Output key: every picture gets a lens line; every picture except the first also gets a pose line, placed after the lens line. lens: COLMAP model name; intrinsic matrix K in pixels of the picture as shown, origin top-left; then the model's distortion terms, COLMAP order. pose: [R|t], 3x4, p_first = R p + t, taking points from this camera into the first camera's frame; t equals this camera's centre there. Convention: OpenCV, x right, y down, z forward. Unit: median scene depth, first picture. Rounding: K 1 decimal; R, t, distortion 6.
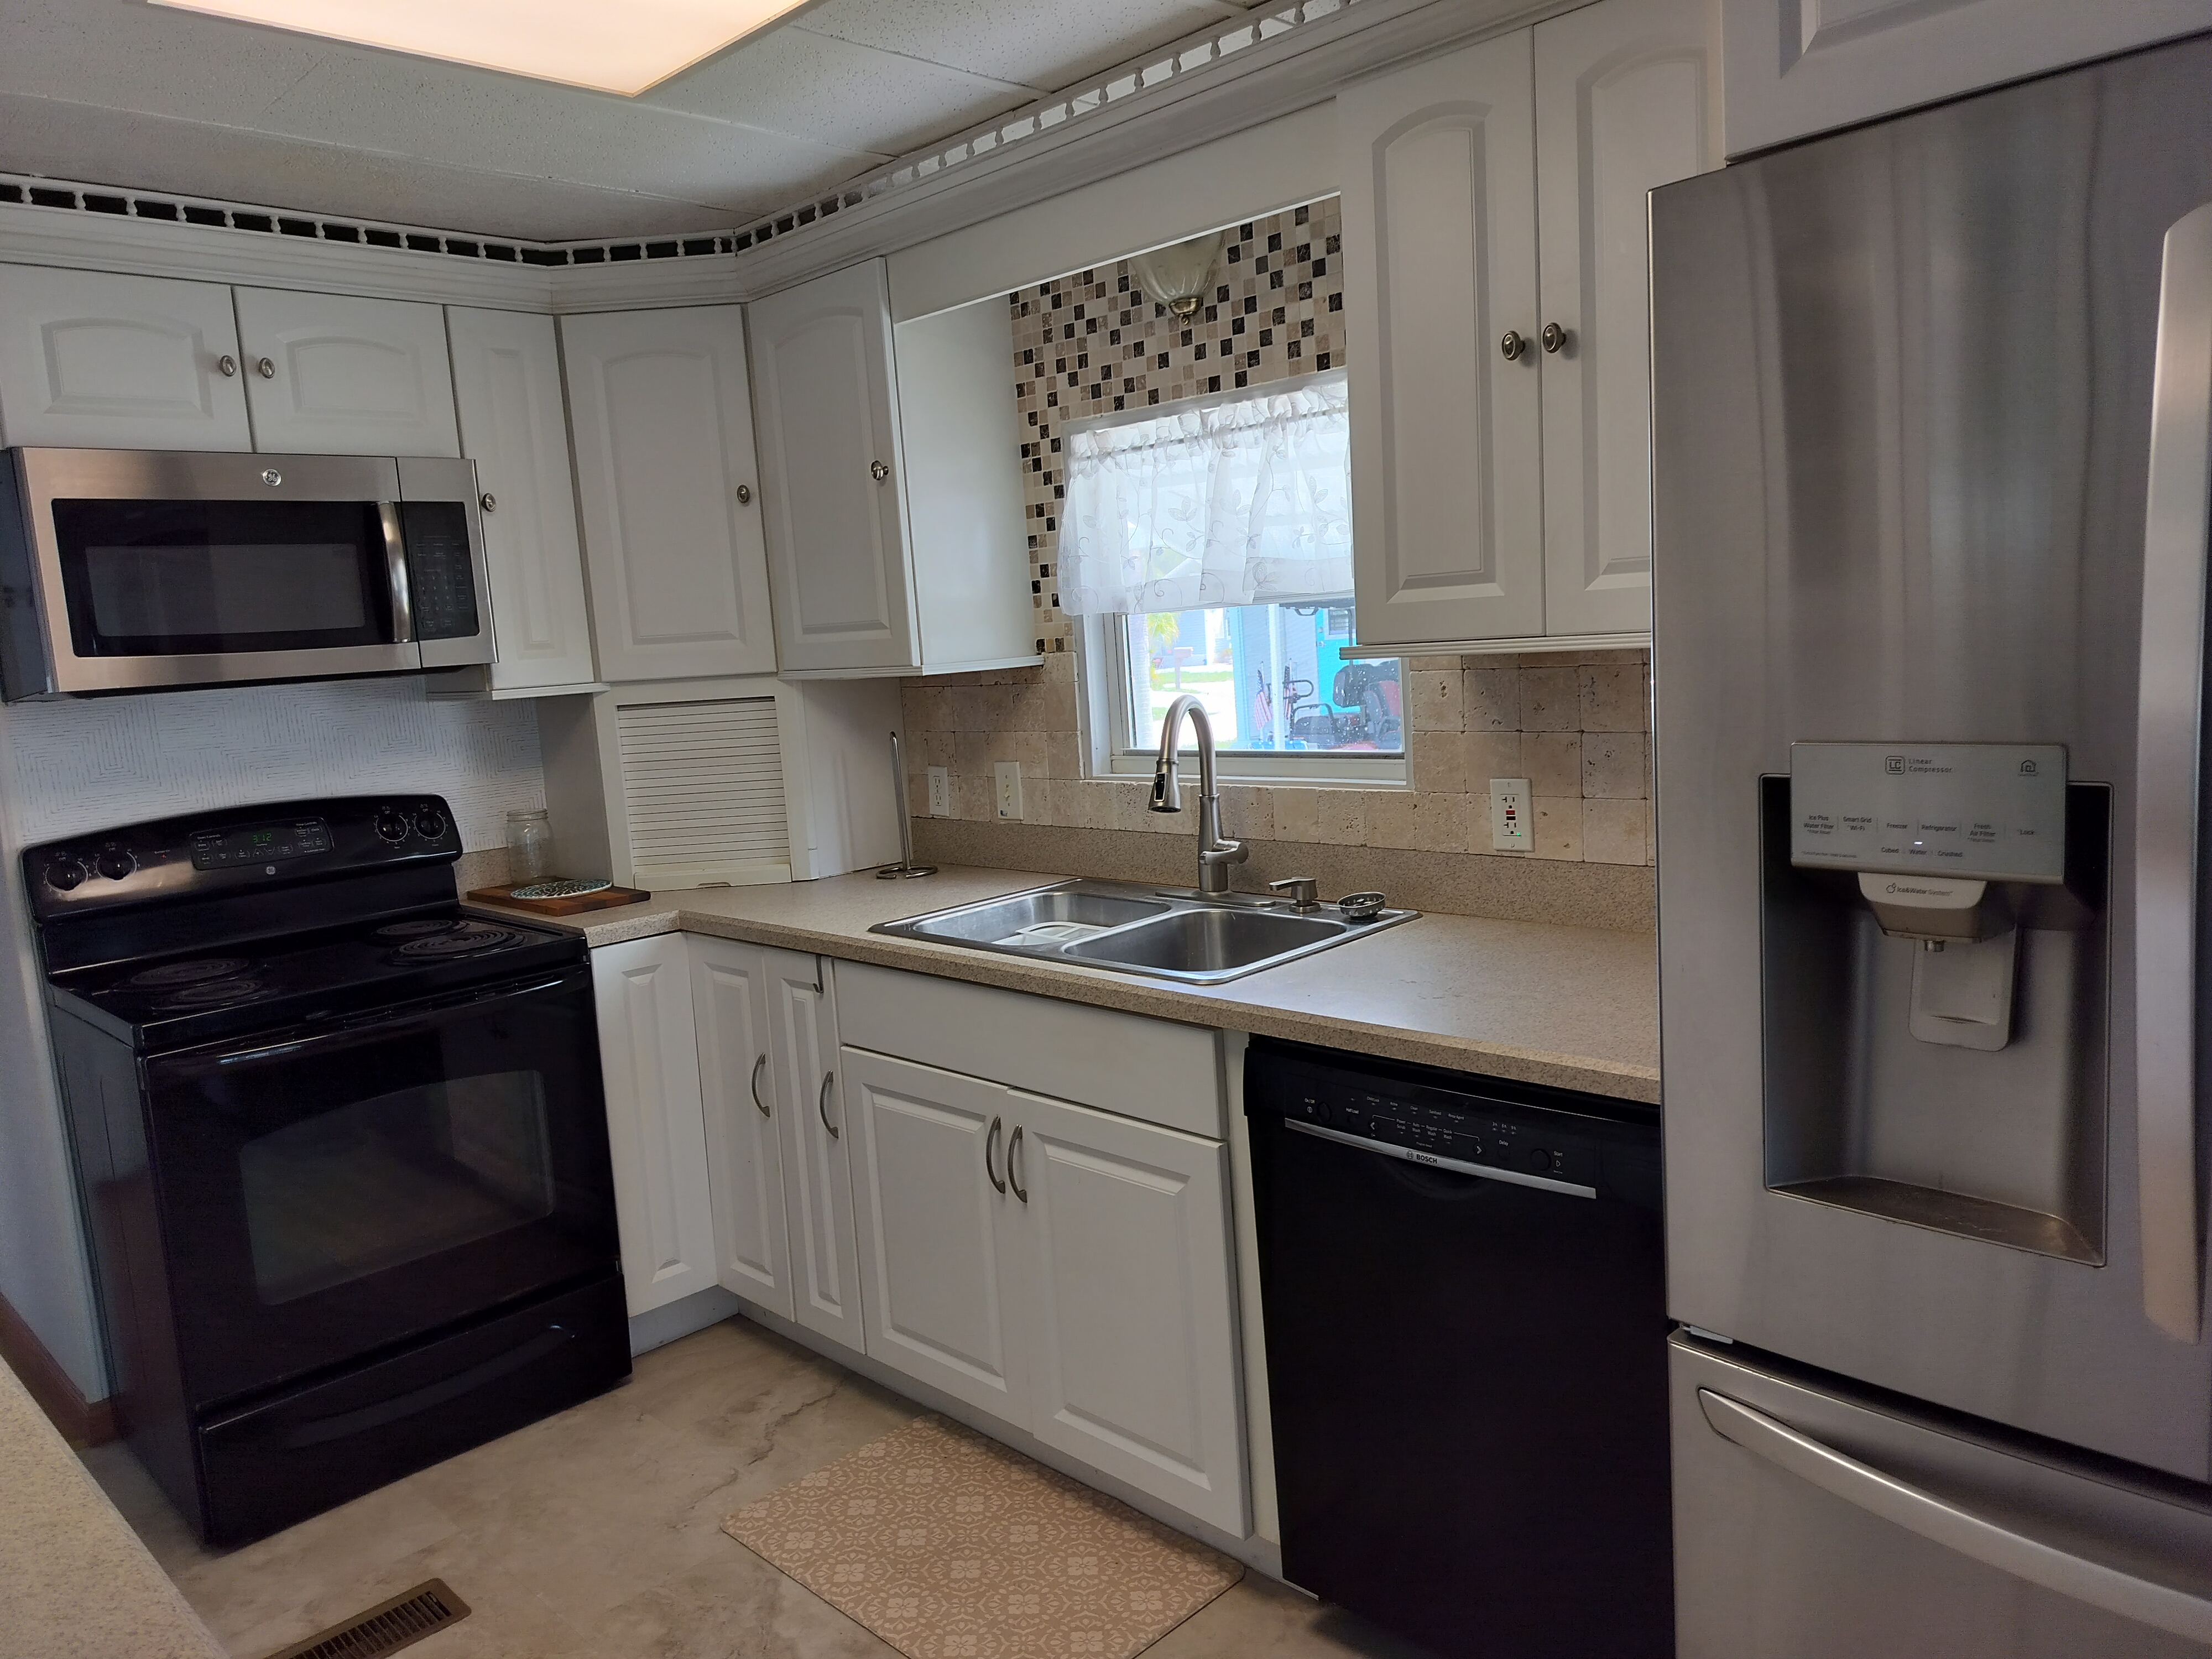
lens RADIAL K [[1553.0, 0, 1120.2], [0, 1553.0, 829.4], [0, 0, 1]] dist [0.038192, -0.042231]
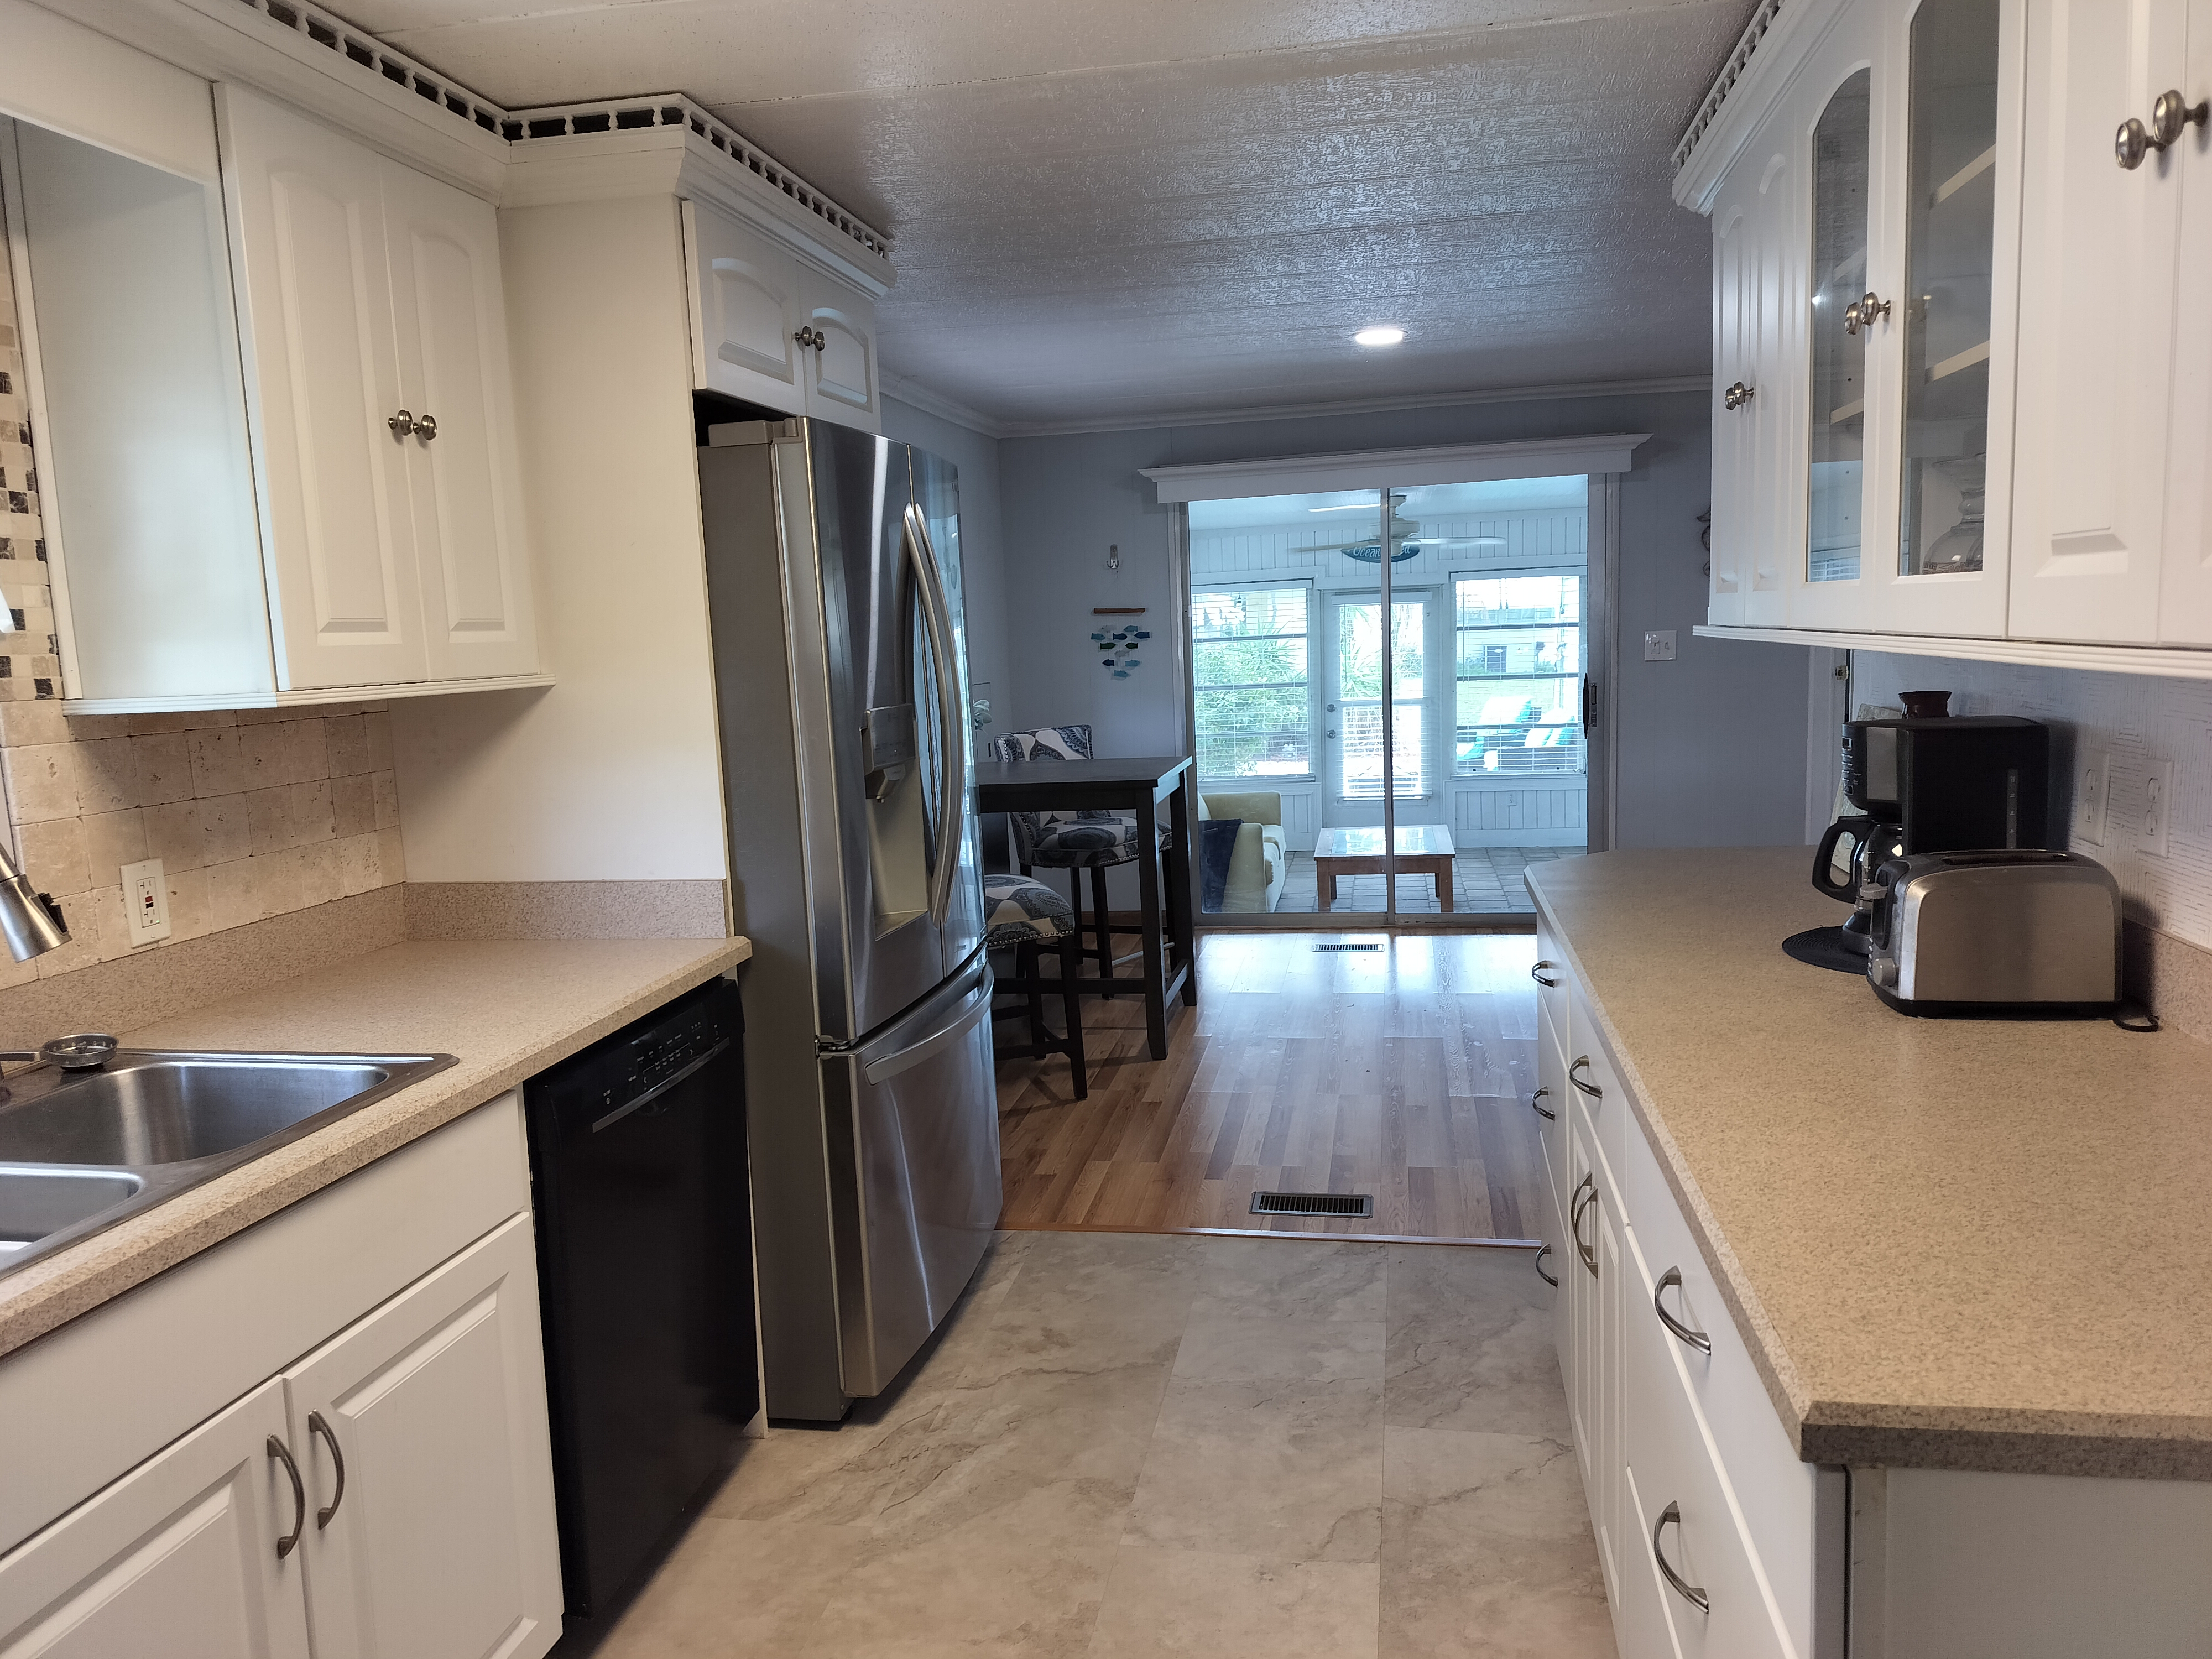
lens RADIAL K [[1553.0, 0, 1109.3], [0, 1553.0, 829.6], [0, 0, 1]] dist [0.038192, -0.042231]
pose [[-0.559199, -0.022301, 0.828734, -0.657790], [0.182722, 0.971741, 0.149443, -0.068697], [-0.808647, 0.234996, -0.539321, 0.858925]]
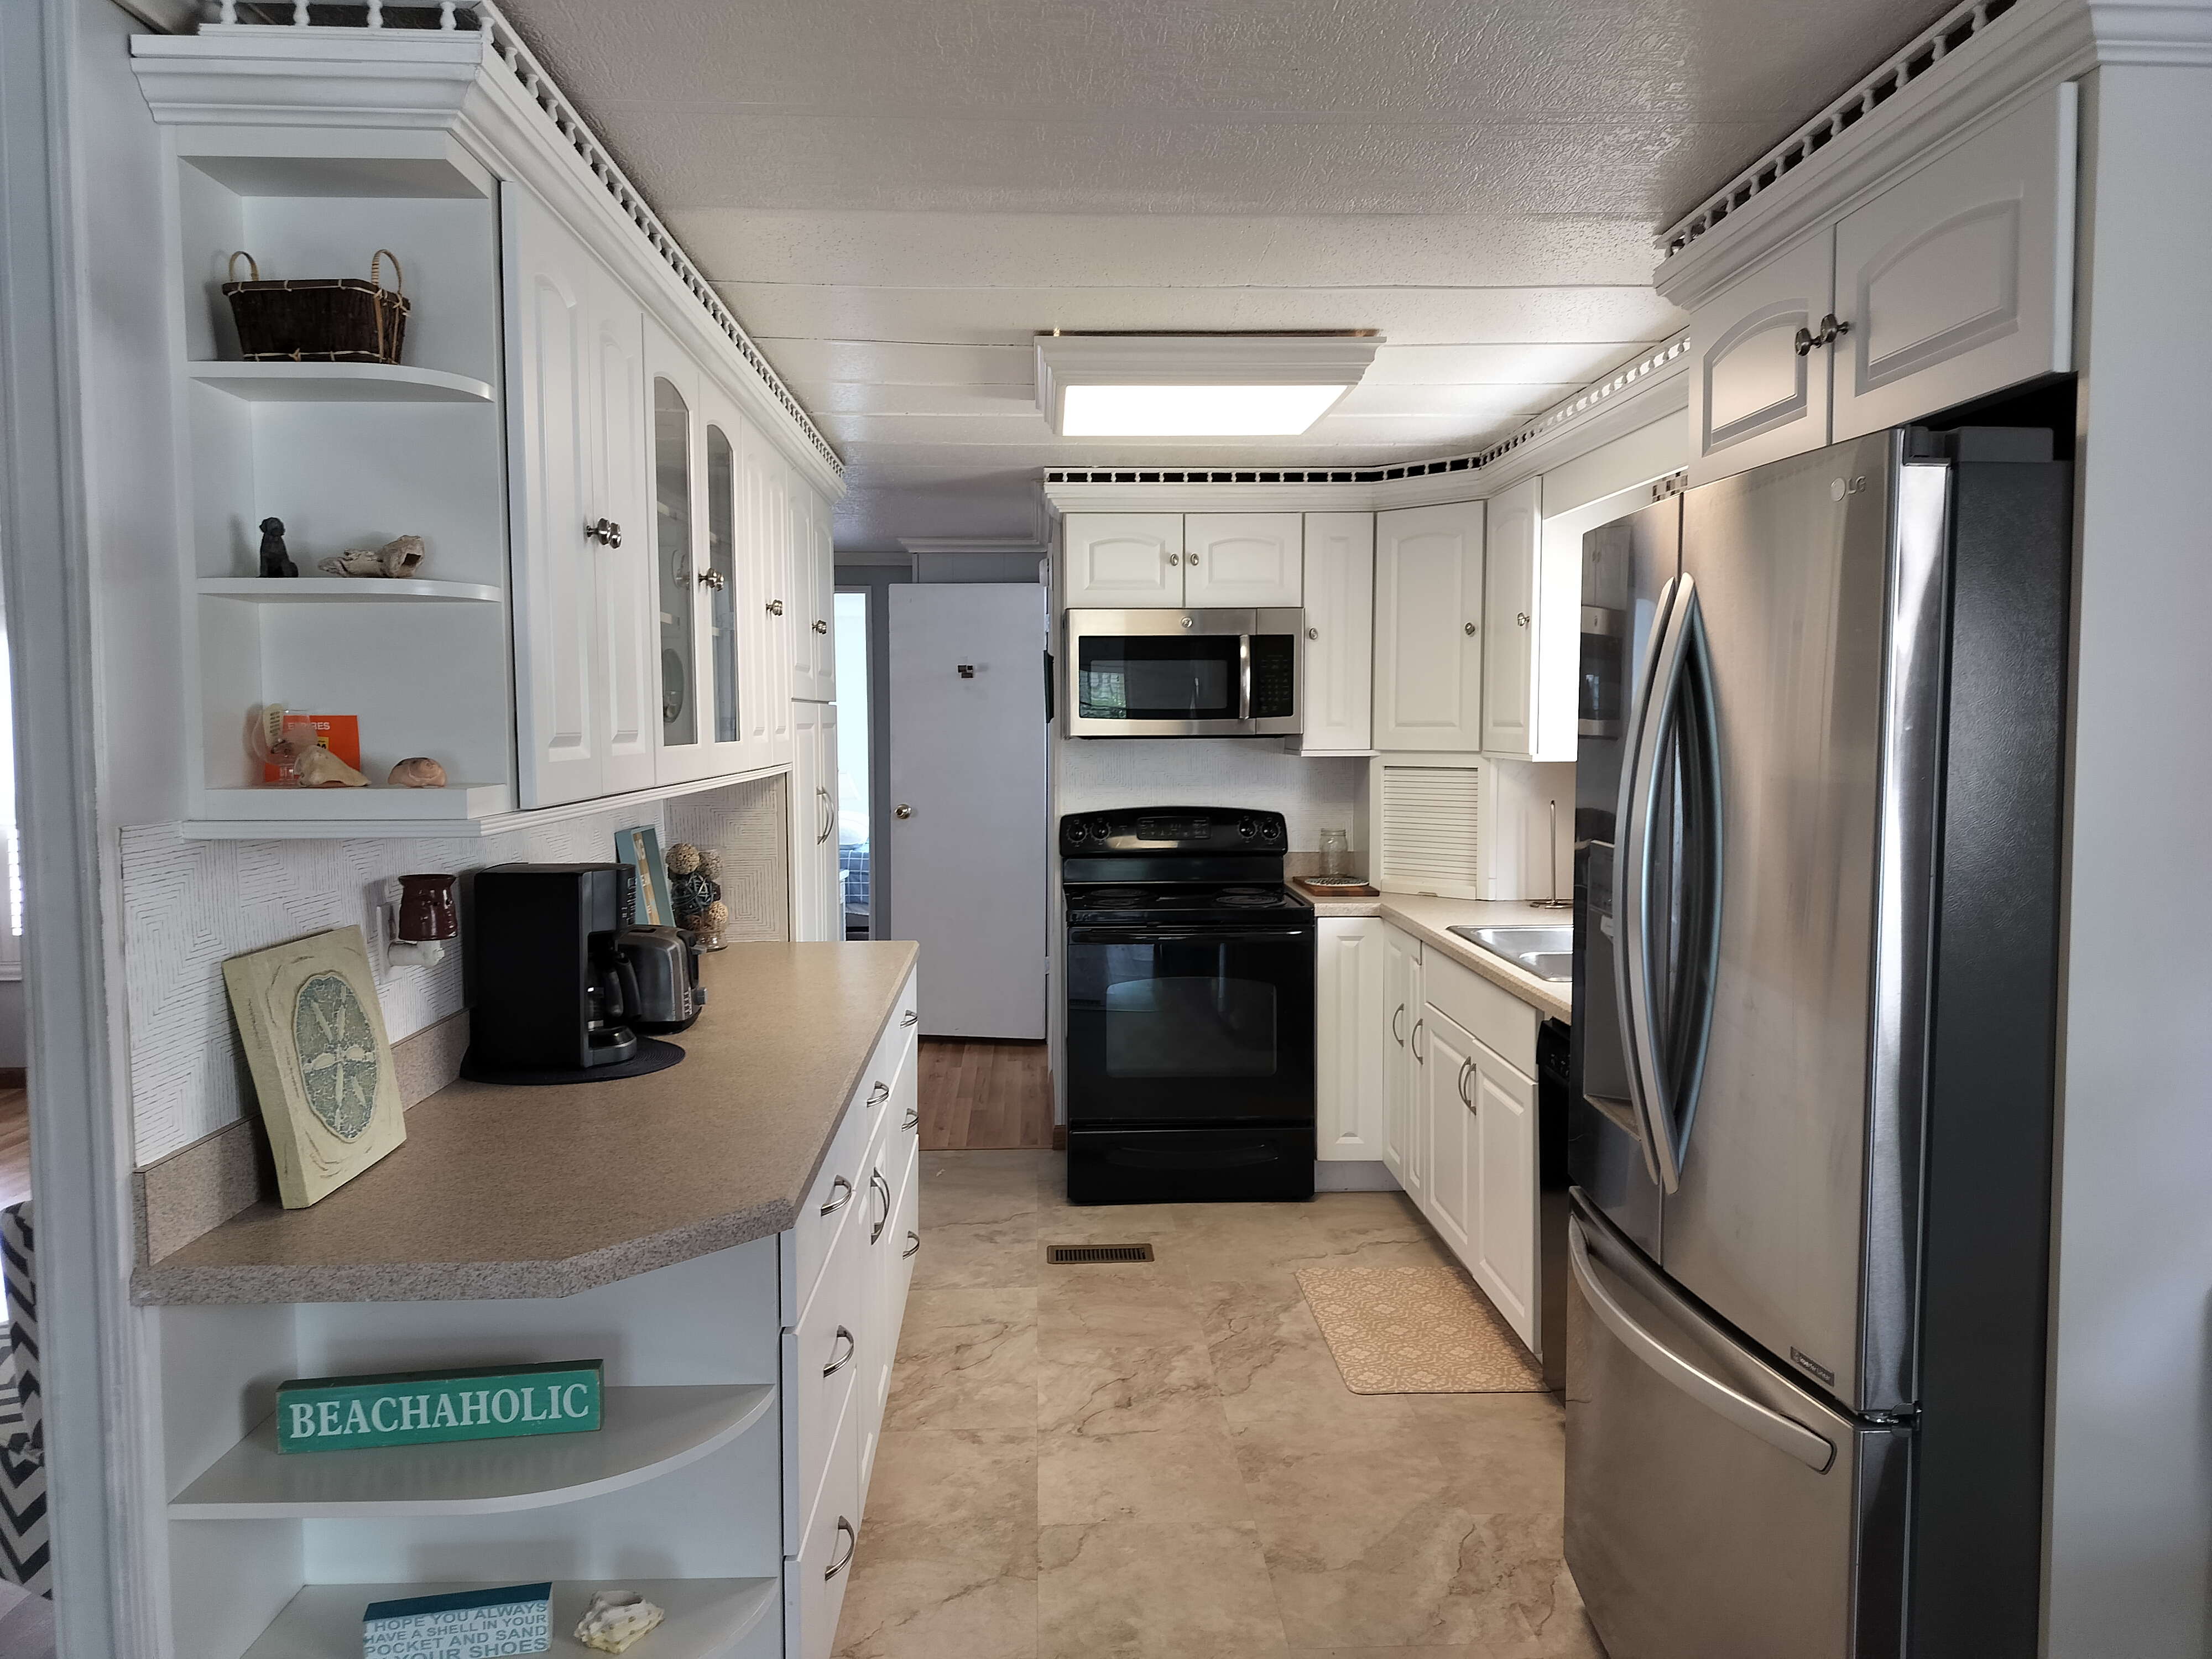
lens RADIAL K [[1553.0, 0, 1102.9], [0, 1553.0, 828.3], [0, 0, 1]] dist [0.038192, -0.042231]
pose [[0.734895, 0.108983, -0.669367, 0.555127], [-0.130720, 0.991258, 0.017875, -0.013190], [0.665463, 0.074363, 0.742717, -0.326510]]
